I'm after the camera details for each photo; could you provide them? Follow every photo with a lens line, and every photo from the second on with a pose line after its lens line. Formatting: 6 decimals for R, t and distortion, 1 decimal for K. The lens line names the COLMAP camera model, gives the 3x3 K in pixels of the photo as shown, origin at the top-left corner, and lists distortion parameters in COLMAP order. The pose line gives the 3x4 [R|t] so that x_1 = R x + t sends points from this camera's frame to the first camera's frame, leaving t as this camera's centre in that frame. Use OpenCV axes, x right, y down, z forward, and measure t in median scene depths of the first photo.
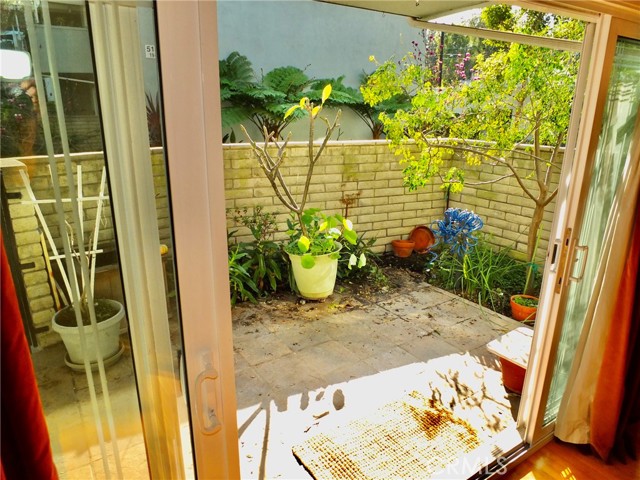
lens RADIAL K [[457.0, 0, 319.8], [0, 457.0, 241.8], [0, 0, 1]] dist [0.004774, -0.002255]
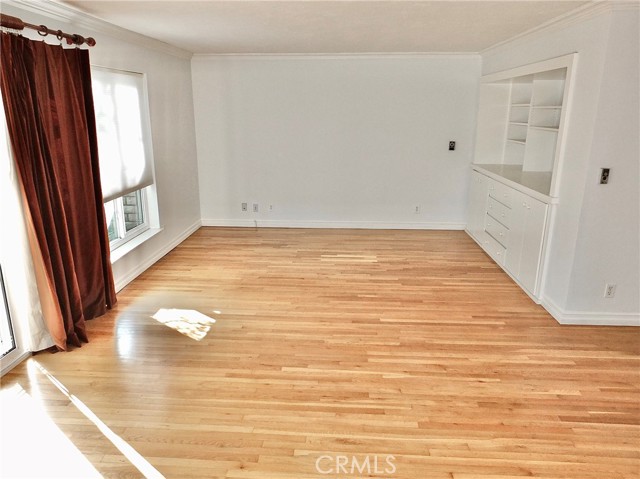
lens RADIAL K [[457.0, 0, 316.4], [0, 457.0, 242.3], [0, 0, 1]] dist [0.004774, -0.002255]
pose [[0.601317, -0.220280, 0.768046, 0.025065], [0.240284, 0.966604, 0.089105, 0.112328], [-0.762025, 0.130968, 0.634165, -0.344178]]
